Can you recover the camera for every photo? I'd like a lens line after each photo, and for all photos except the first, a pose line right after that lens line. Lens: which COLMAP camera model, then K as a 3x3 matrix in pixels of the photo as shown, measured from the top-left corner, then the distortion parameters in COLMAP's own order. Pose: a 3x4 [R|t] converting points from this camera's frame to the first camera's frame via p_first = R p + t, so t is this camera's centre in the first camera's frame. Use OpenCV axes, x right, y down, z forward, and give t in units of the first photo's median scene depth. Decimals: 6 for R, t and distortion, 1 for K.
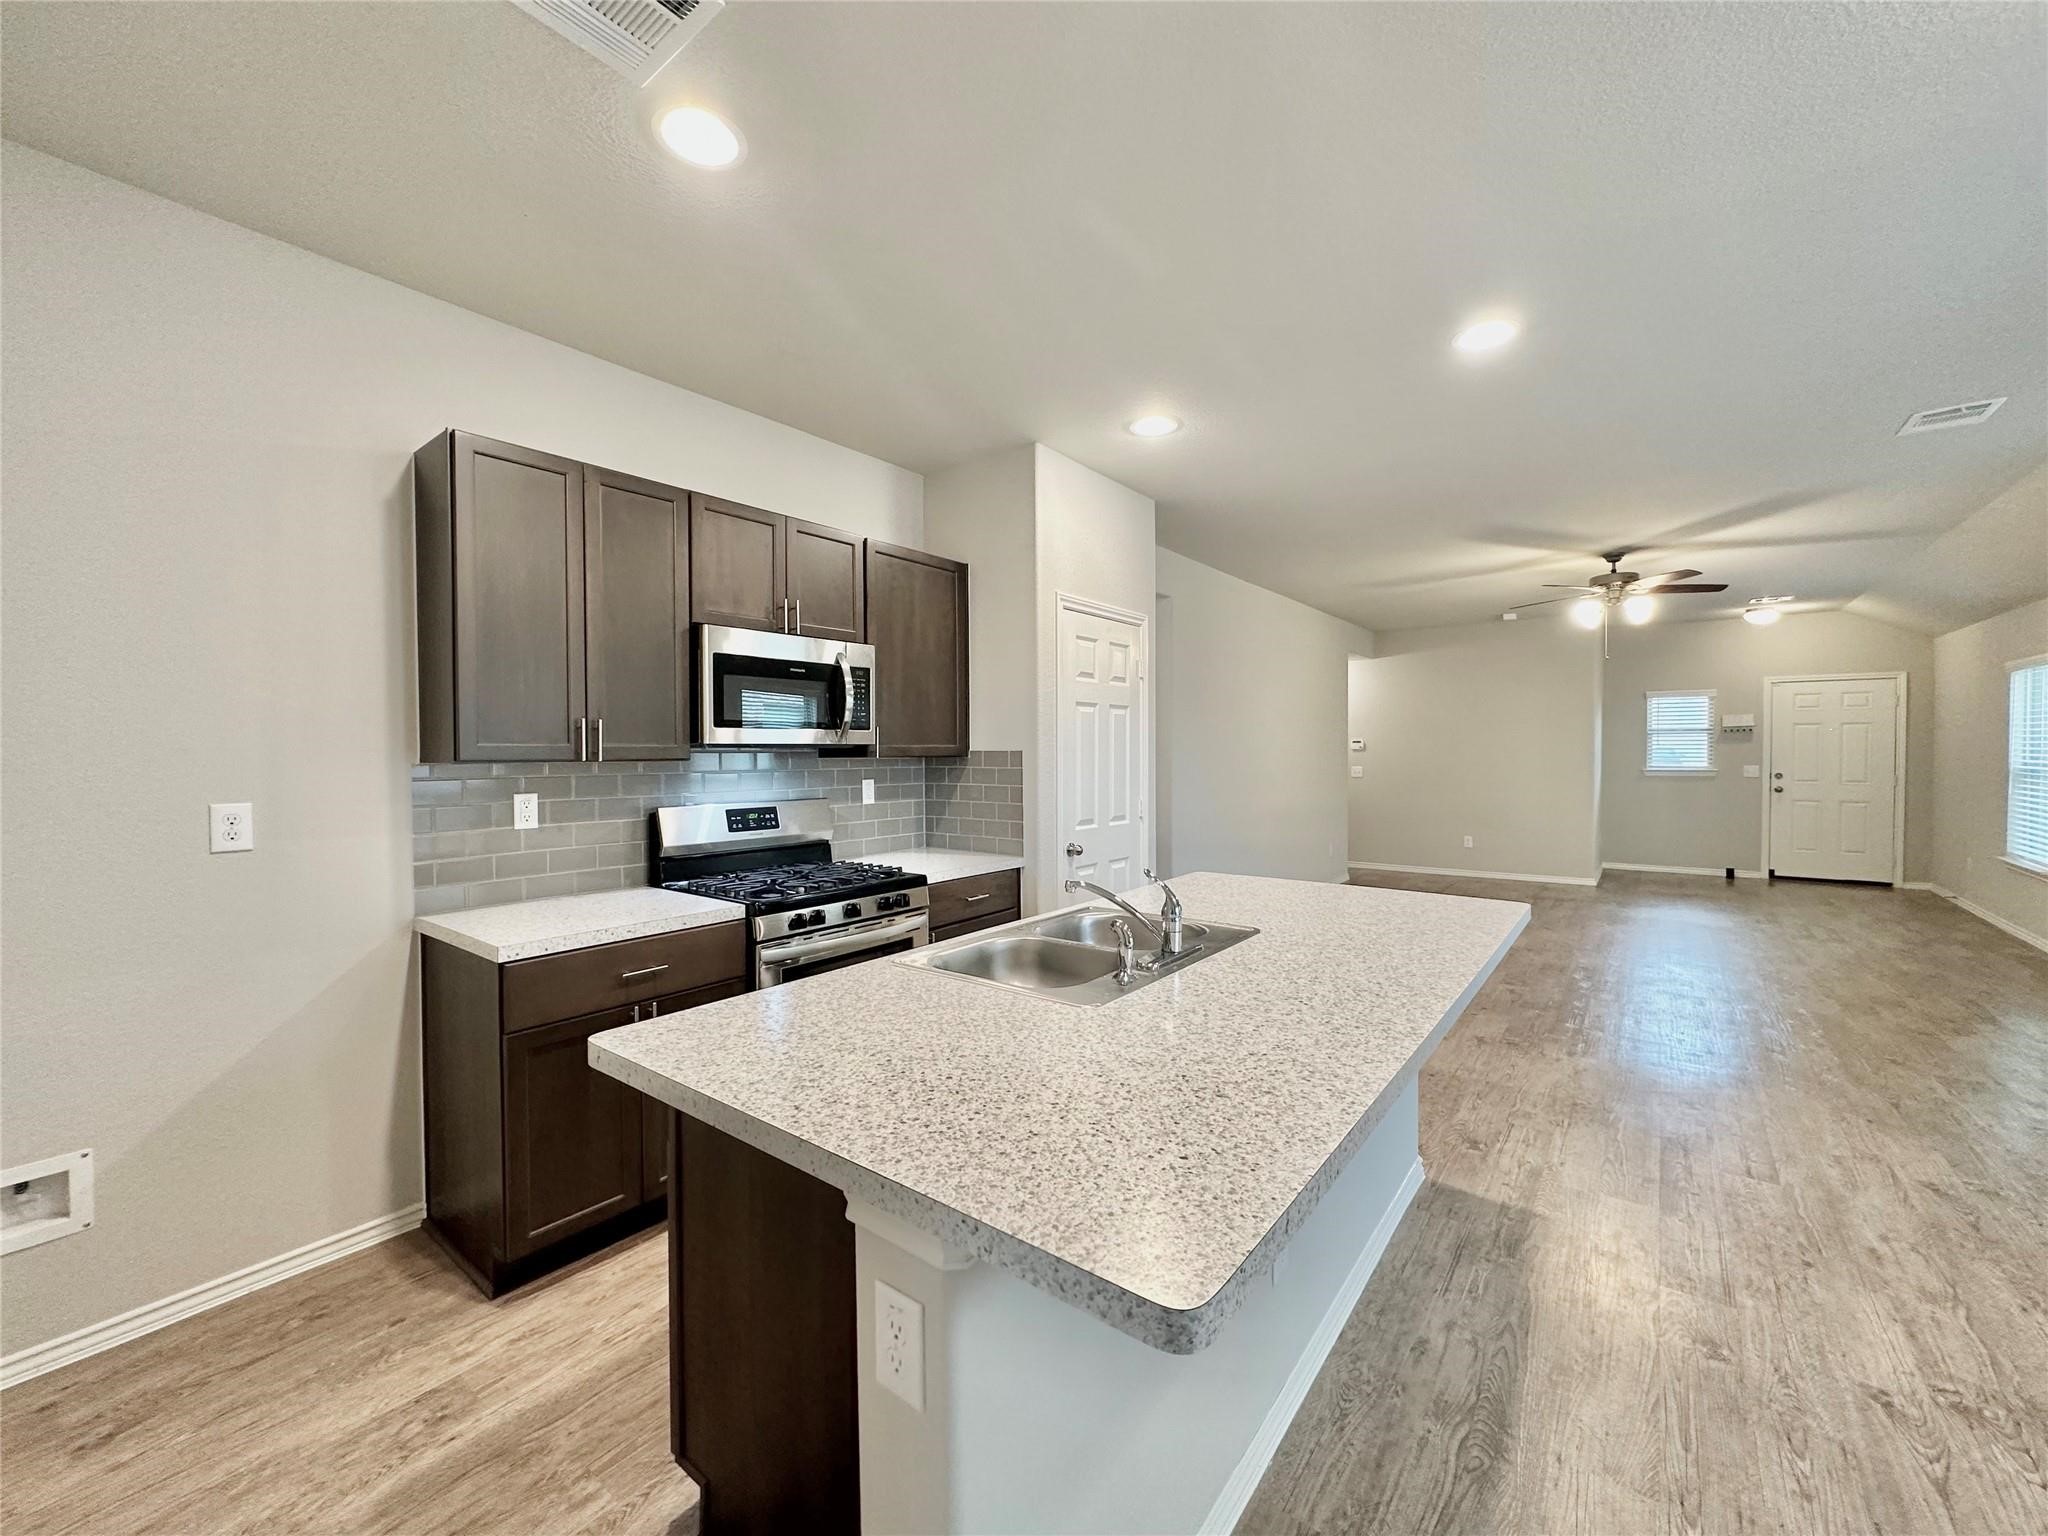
lens RADIAL K [[819.0, 0, 1027.3], [0, 819.0, 764.7], [0, 0, 1]] dist [-0.001440, 0.000749]
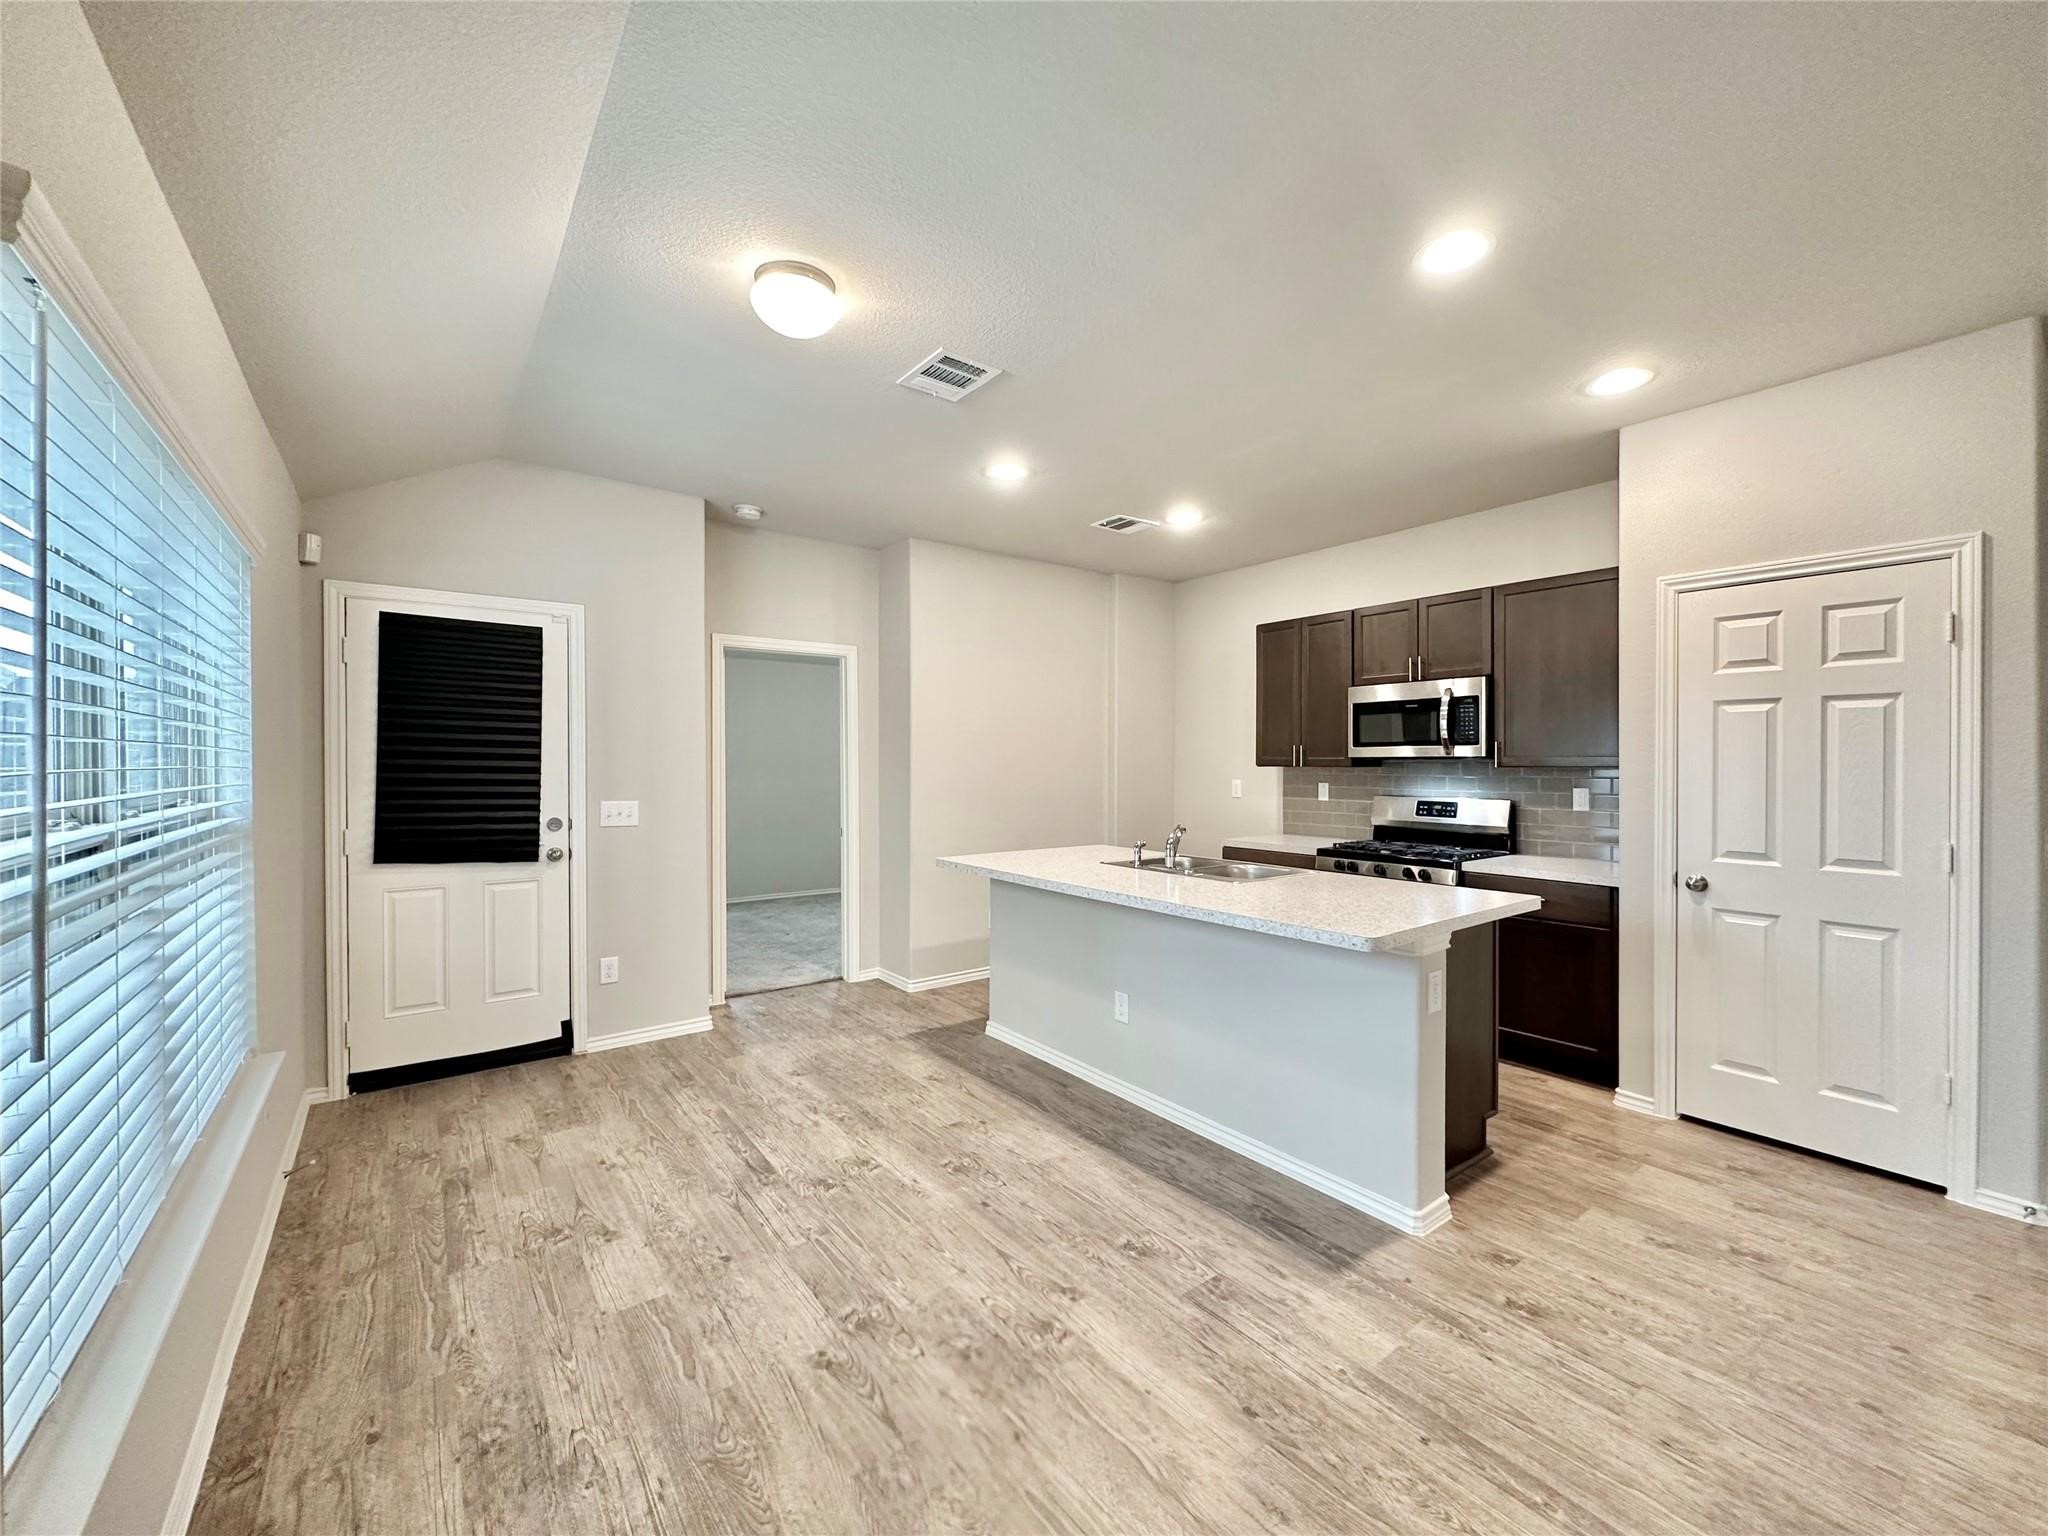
lens RADIAL K [[819.0, 0, 1027.0], [0, 819.0, 767.2], [0, 0, 1]] dist [-0.001440, 0.000749]
pose [[-0.263502, 0.010592, -0.964601, 1.214039], [-0.016114, 0.999752, 0.015380, -0.016810], [0.964524, 0.019596, -0.263266, 0.677337]]
